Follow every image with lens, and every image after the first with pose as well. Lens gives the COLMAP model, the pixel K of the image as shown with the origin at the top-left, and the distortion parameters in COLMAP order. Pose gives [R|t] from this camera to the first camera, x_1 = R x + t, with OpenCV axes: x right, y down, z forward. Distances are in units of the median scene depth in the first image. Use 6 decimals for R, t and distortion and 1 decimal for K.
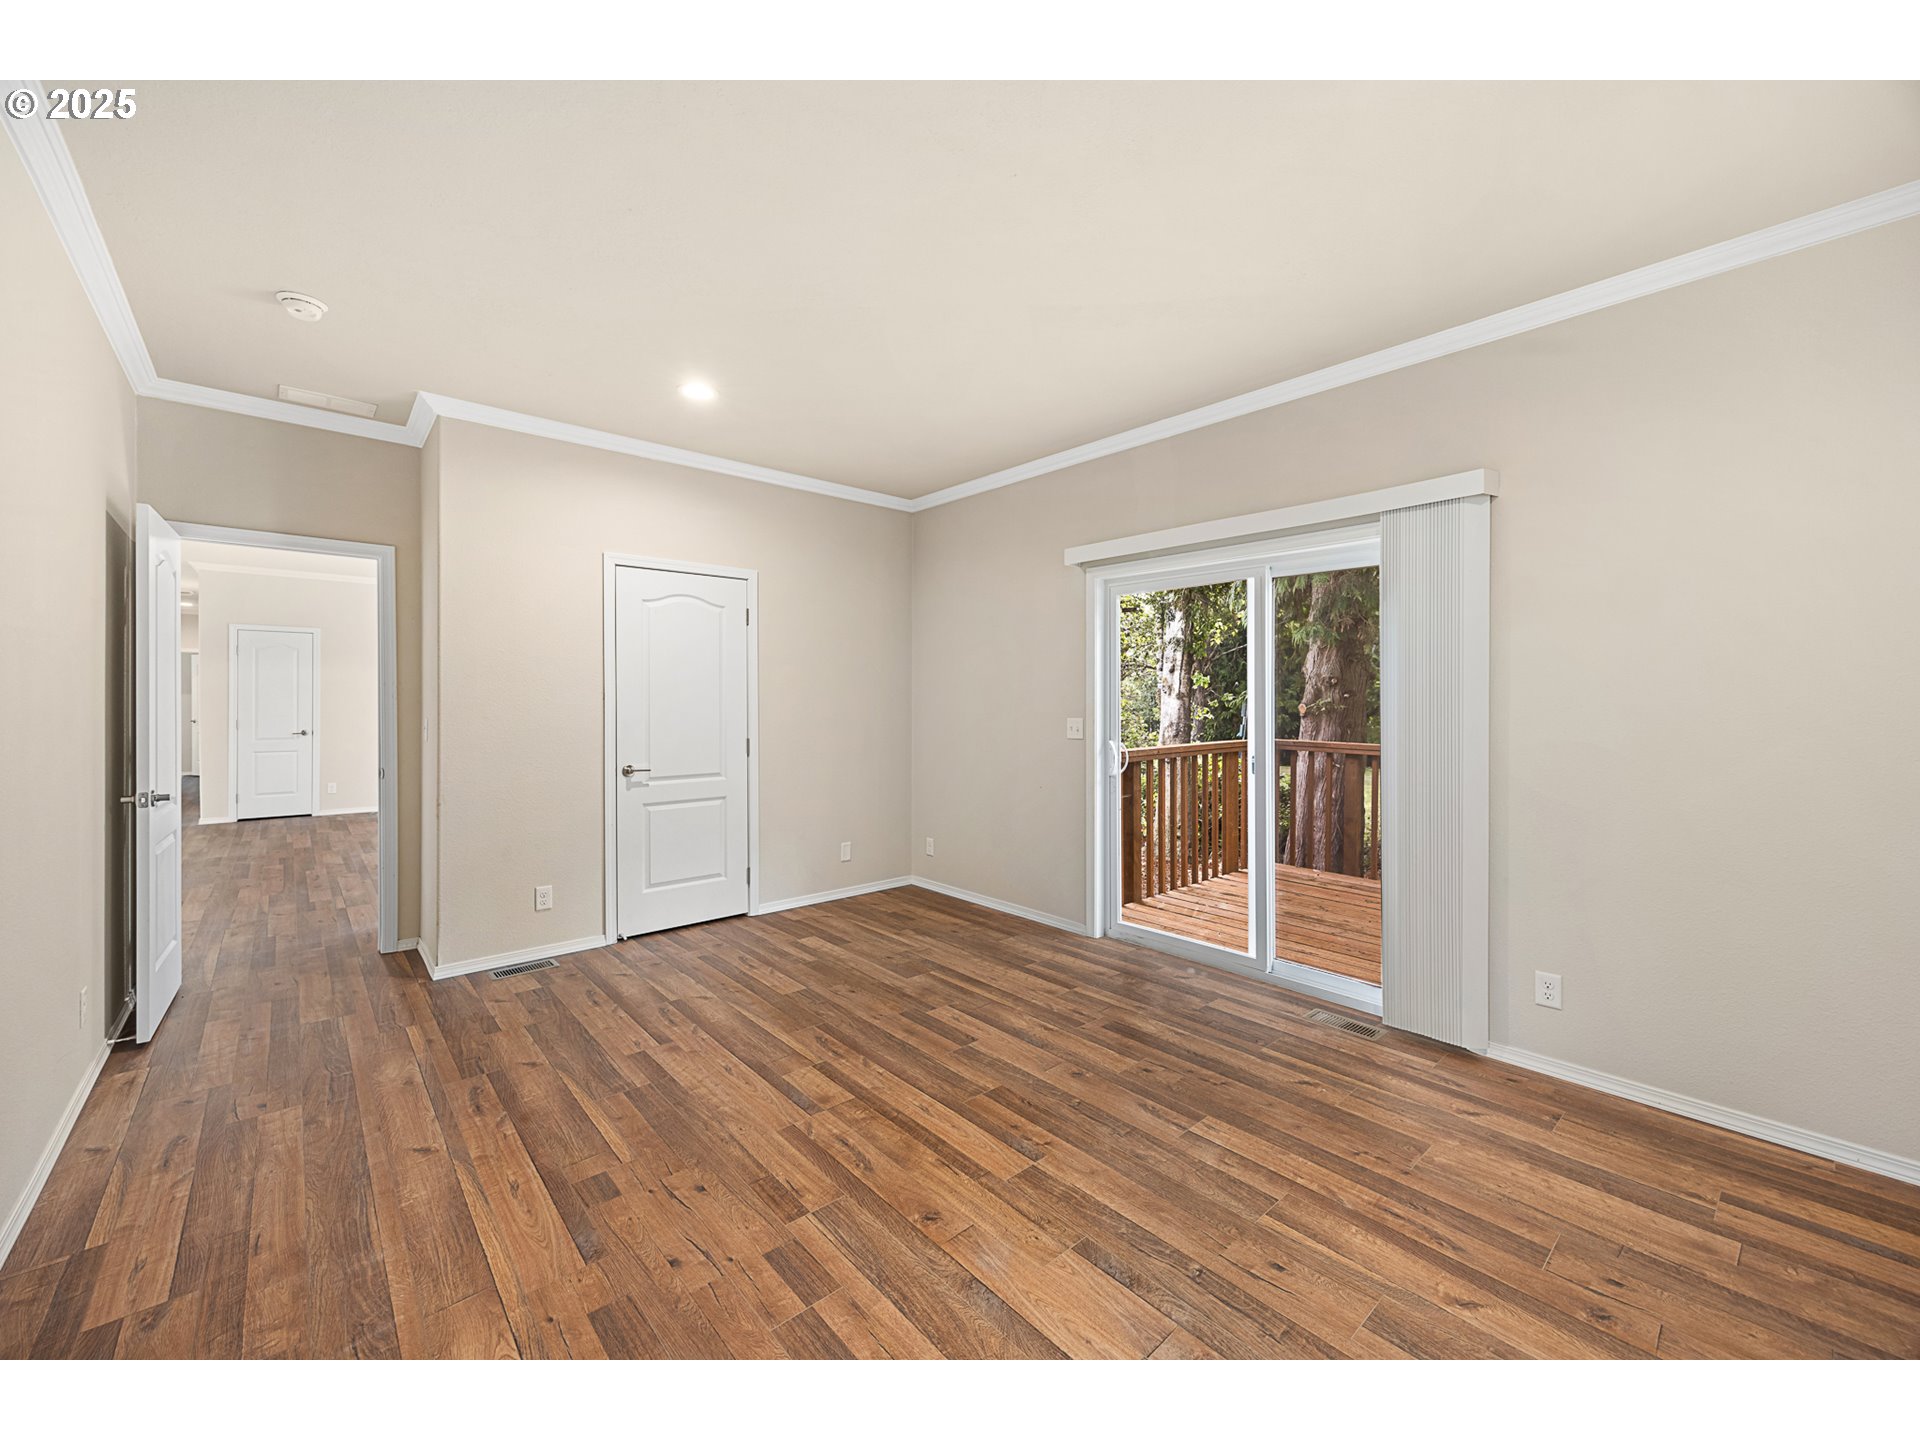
lens RADIAL K [[764.0, 0, 959.9], [0, 764.0, 705.7], [0, 0, 1]] dist [-0.001506, 0.000196]
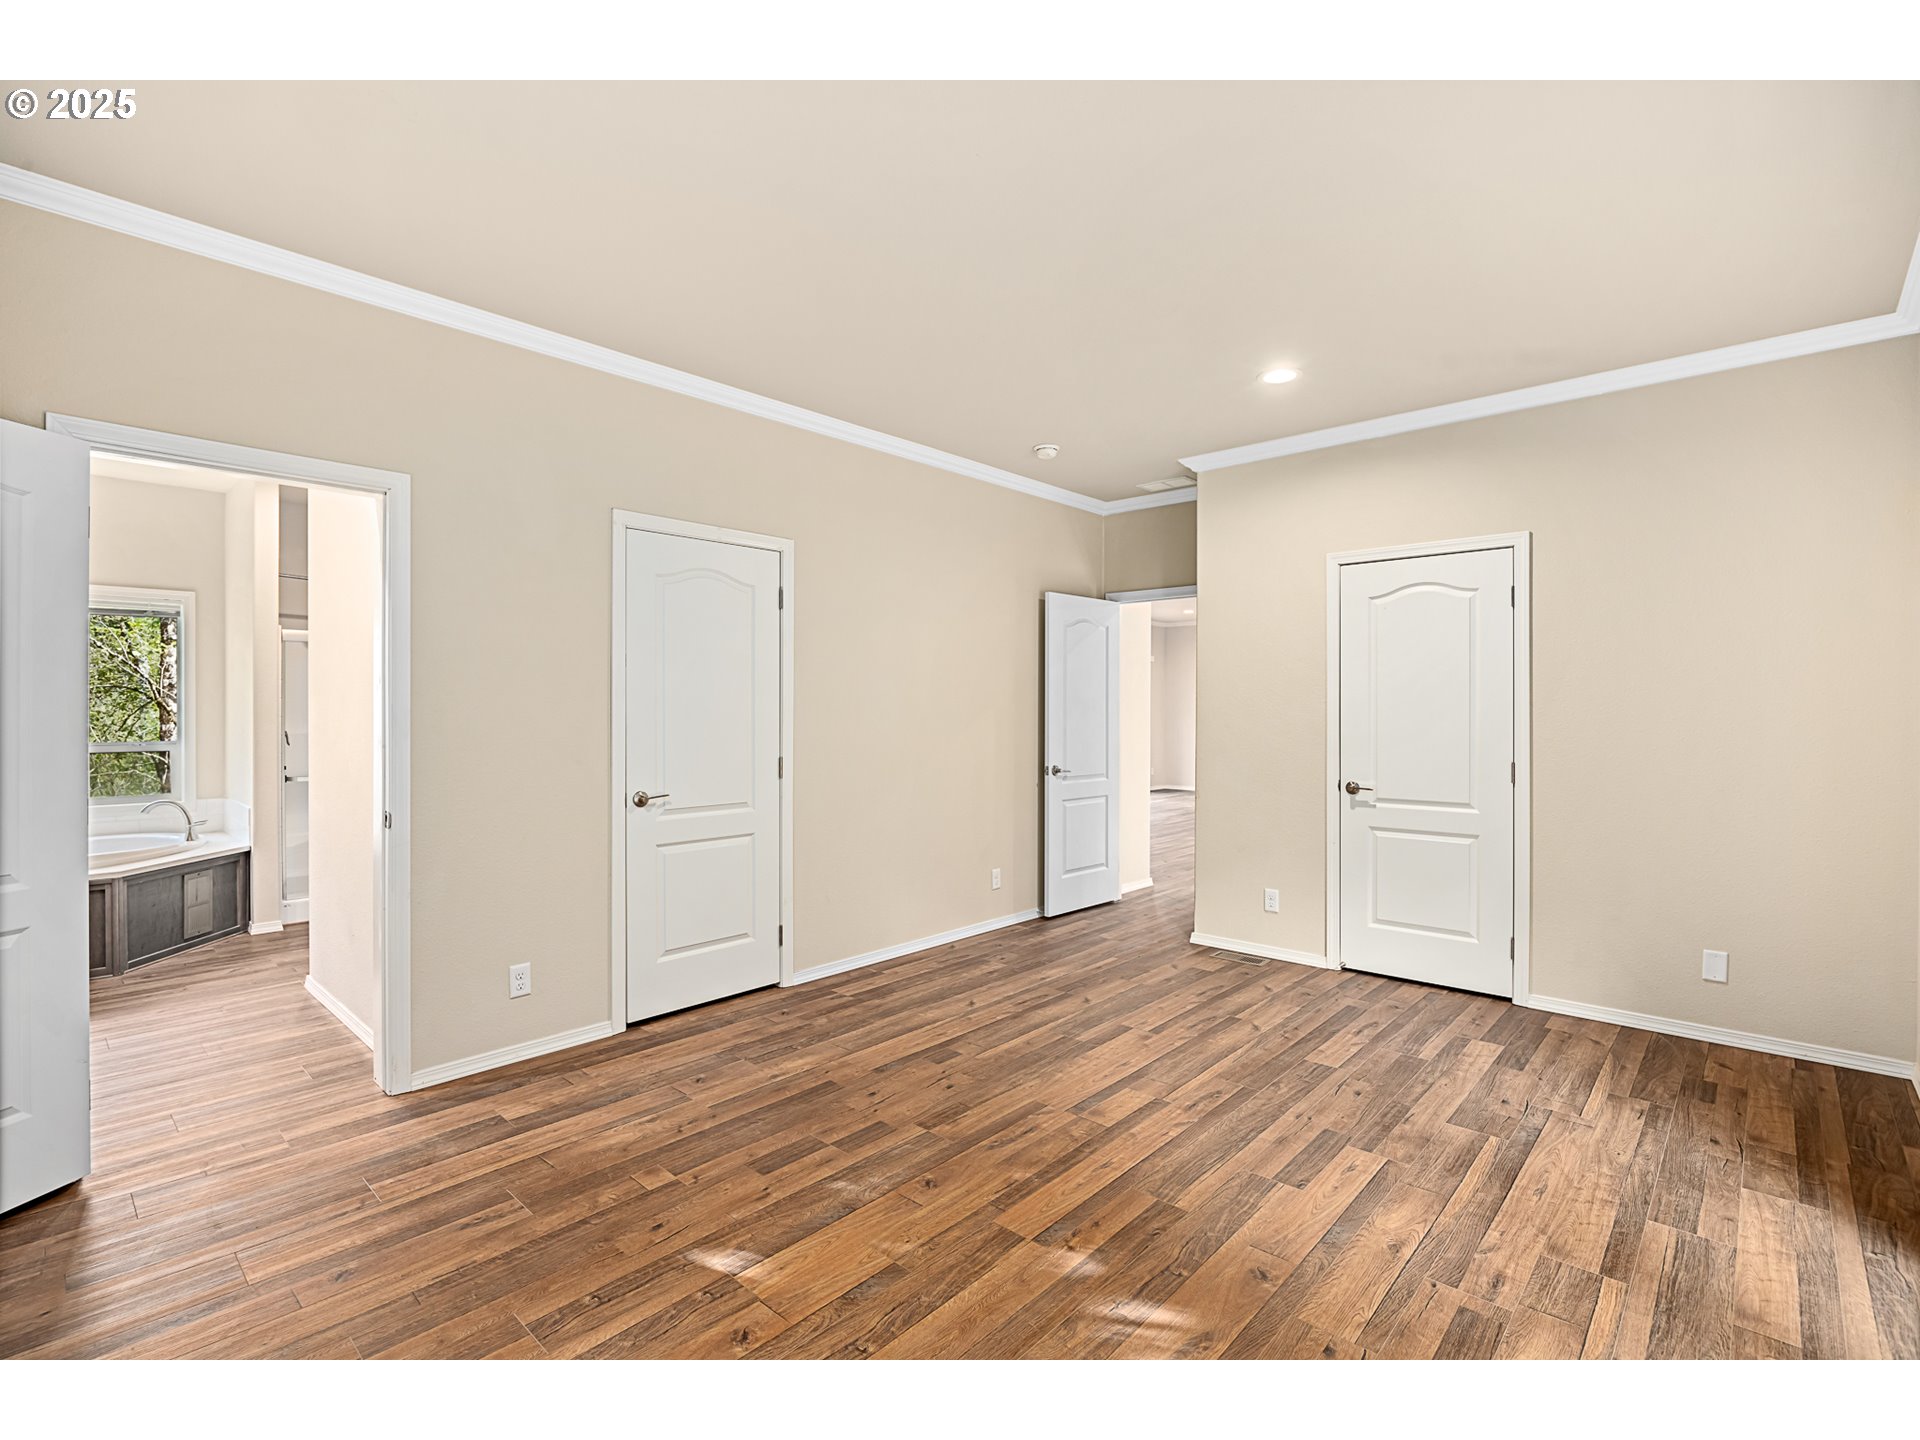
lens RADIAL K [[883.5, 0, 960.3], [0, 883.5, 714.3], [0, 0, 1]] dist [-0.014985, -0.000104]
pose [[0.101284, 0.003482, -0.994851, 0.735773], [-0.006767, 0.999973, 0.002811, -0.002968], [0.994835, 0.006448, 0.101305, 0.551323]]
